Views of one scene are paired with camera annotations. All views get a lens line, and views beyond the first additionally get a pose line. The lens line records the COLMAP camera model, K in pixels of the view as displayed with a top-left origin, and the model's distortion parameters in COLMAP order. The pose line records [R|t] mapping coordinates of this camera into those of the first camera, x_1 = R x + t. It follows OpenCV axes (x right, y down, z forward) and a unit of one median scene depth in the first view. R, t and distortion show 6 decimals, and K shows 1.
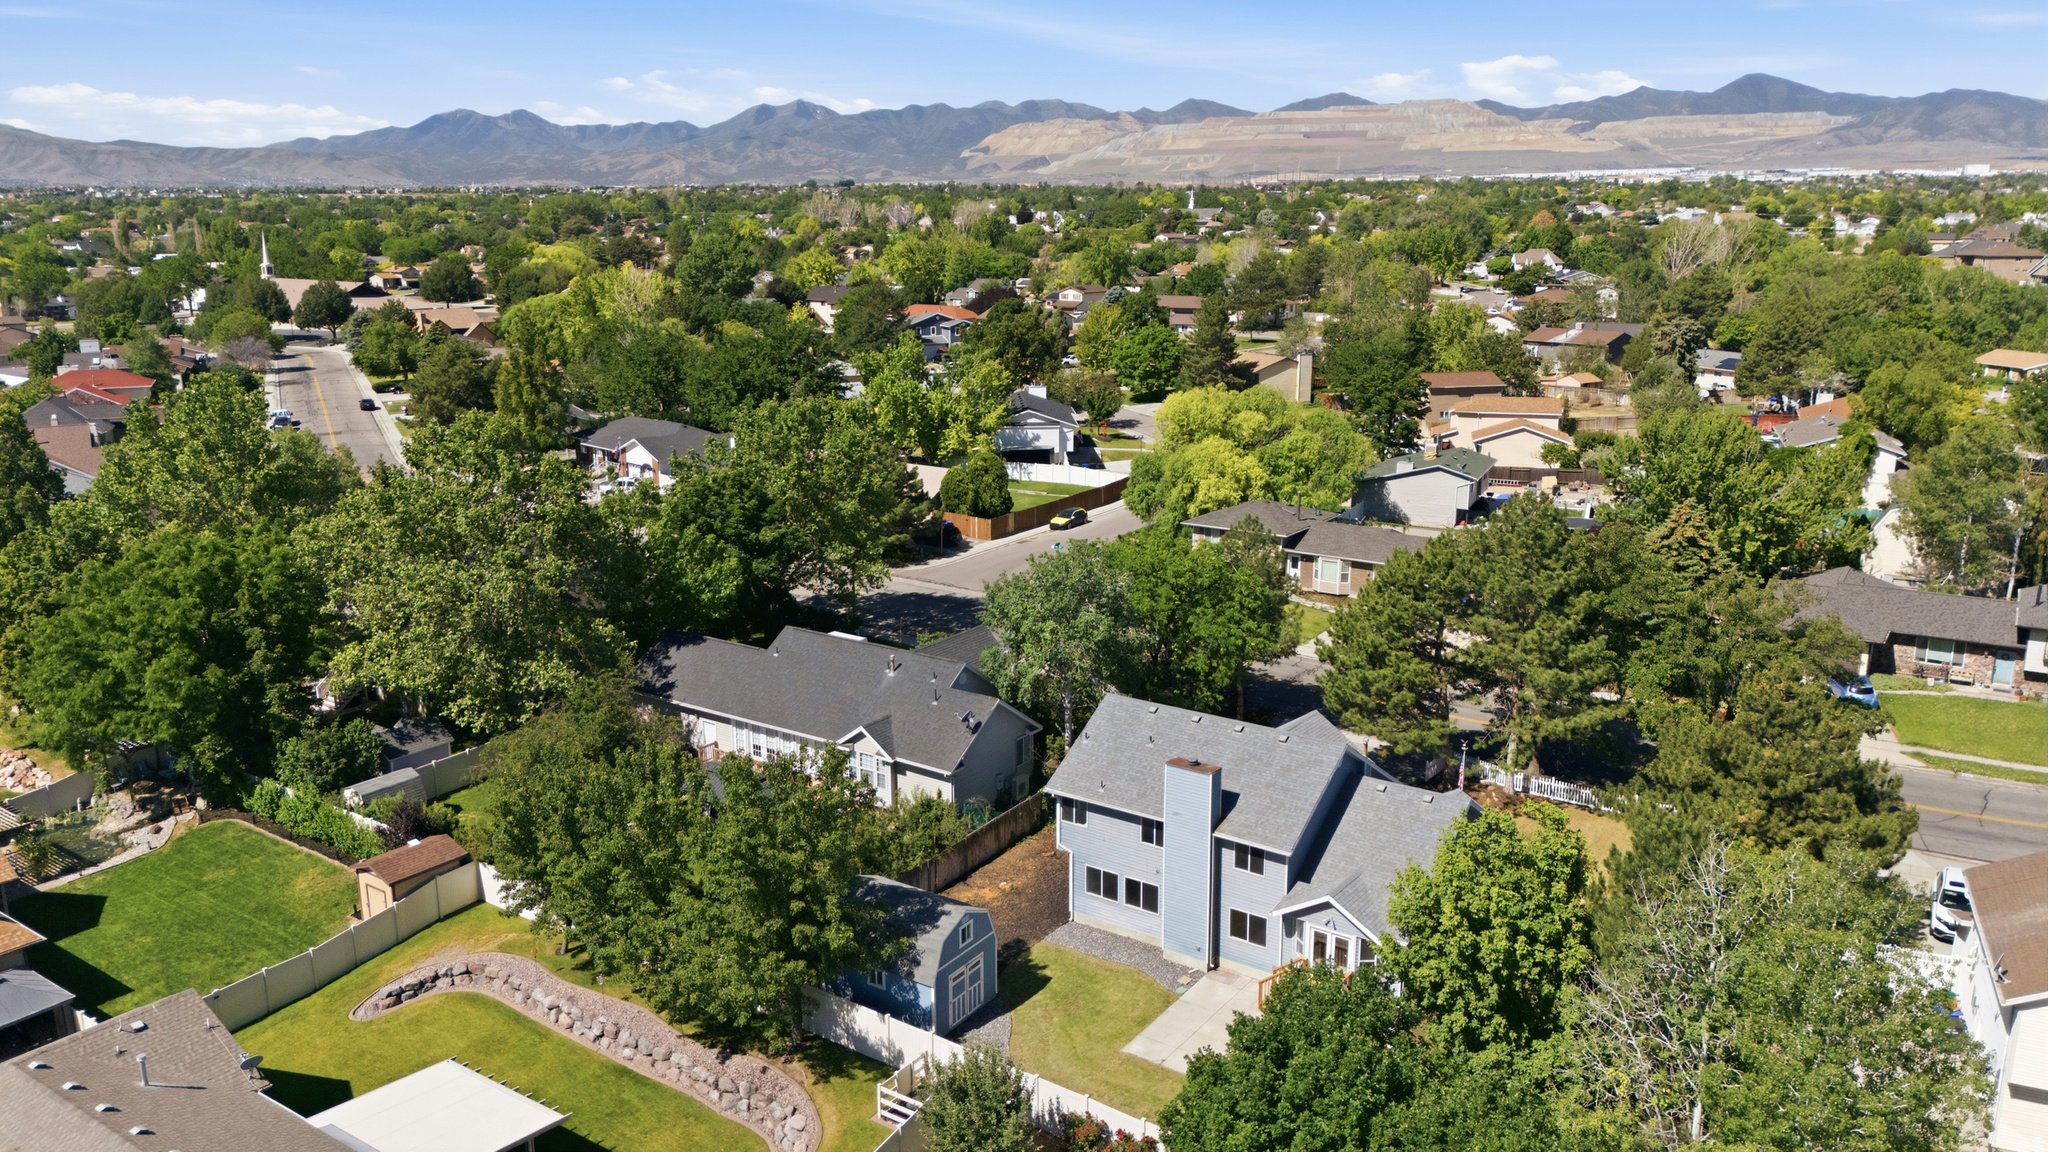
lens RADIAL K [[1464.2, 0, 1024.0], [0, 1464.2, 576.0], [0, 0, 1]] dist [0.093033, -0.112436]
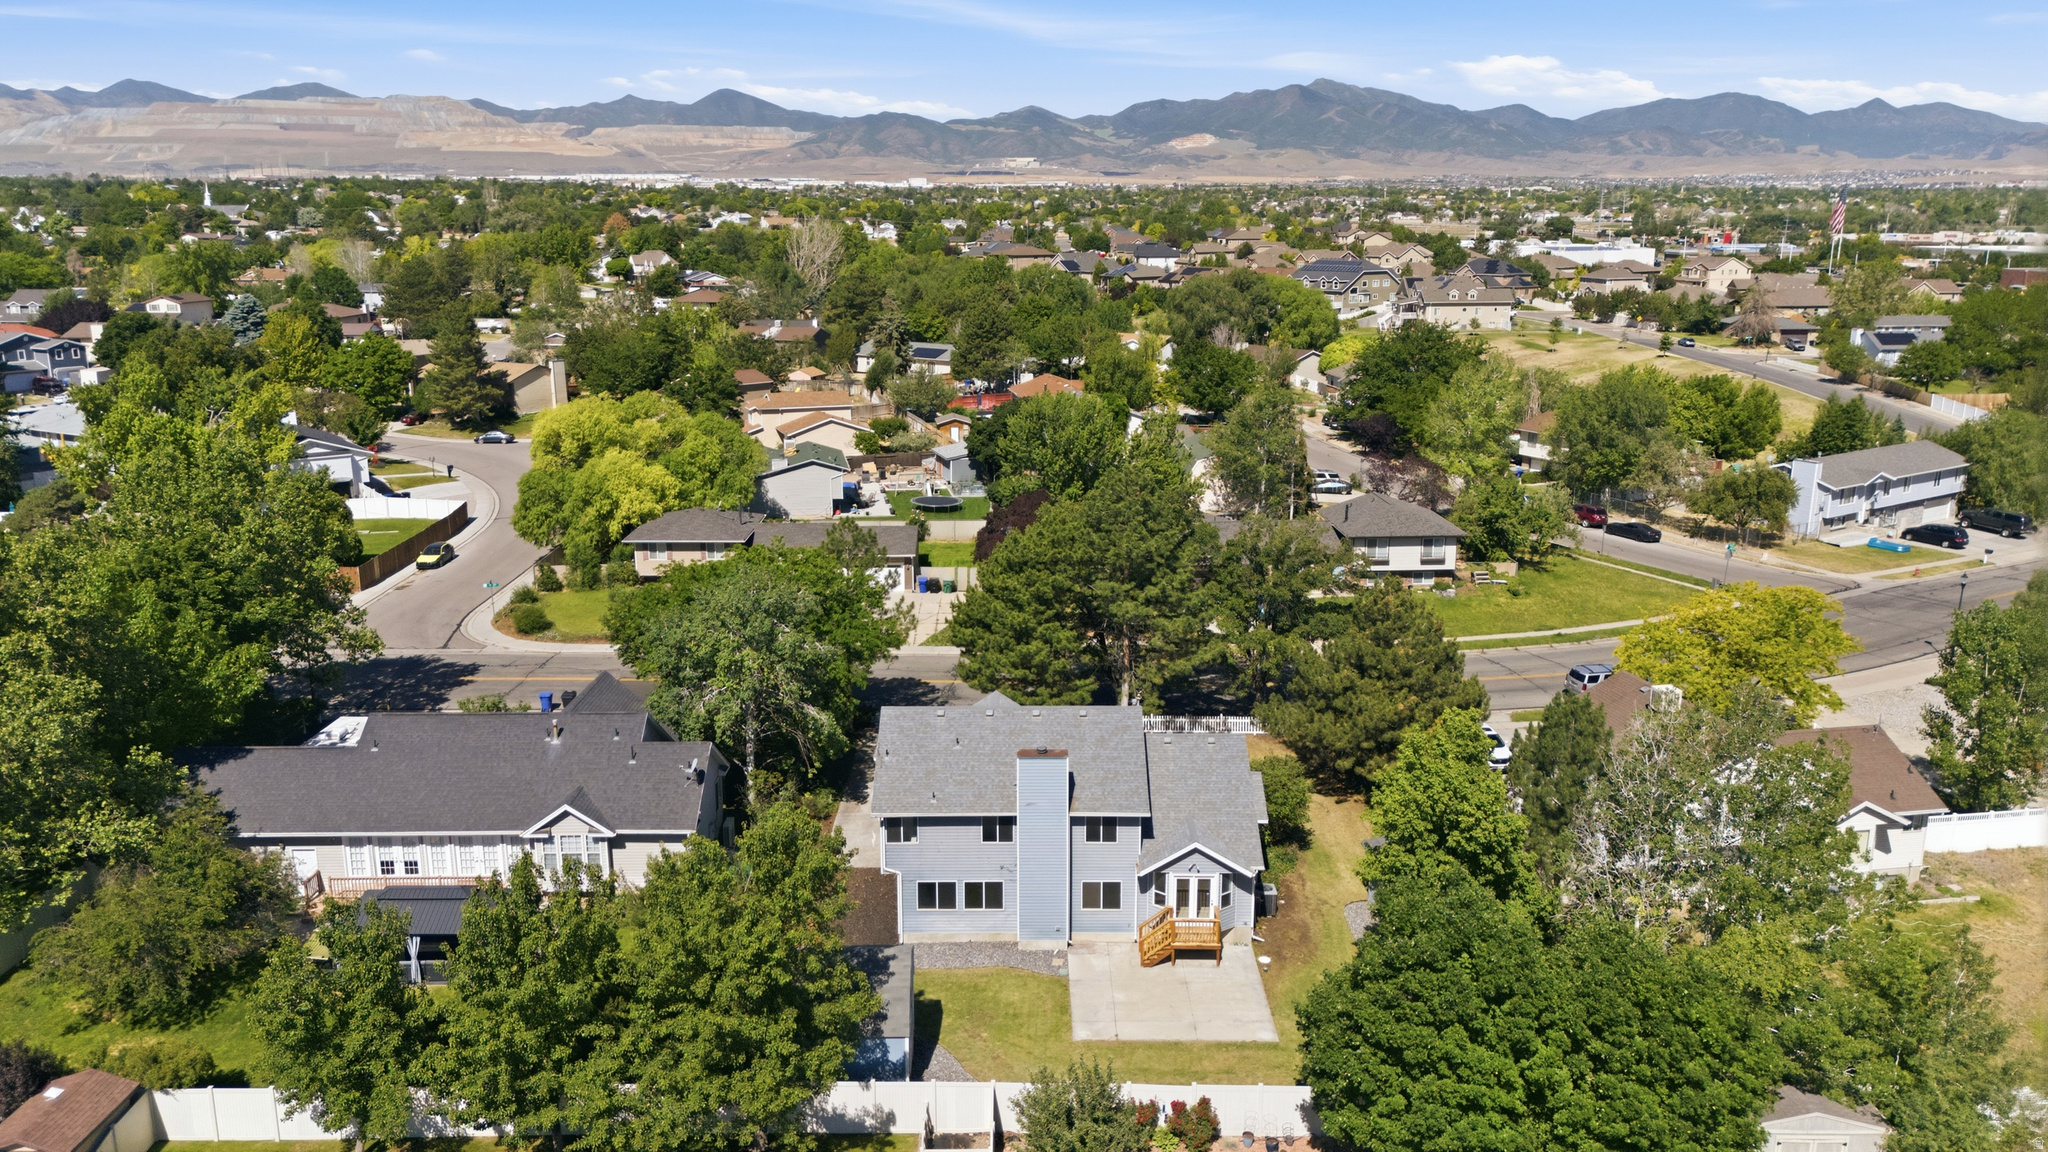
lens RADIAL K [[1474.3, 0, 1024.0], [0, 1474.3, 576.0], [0, 0, 1]] dist [0.054653, -0.064922]
pose [[0.815112, -0.134324, 0.563515, -0.312633], [0.135266, 0.989989, 0.040322, -0.025112], [-0.563290, 0.043357, 0.825121, 0.104678]]
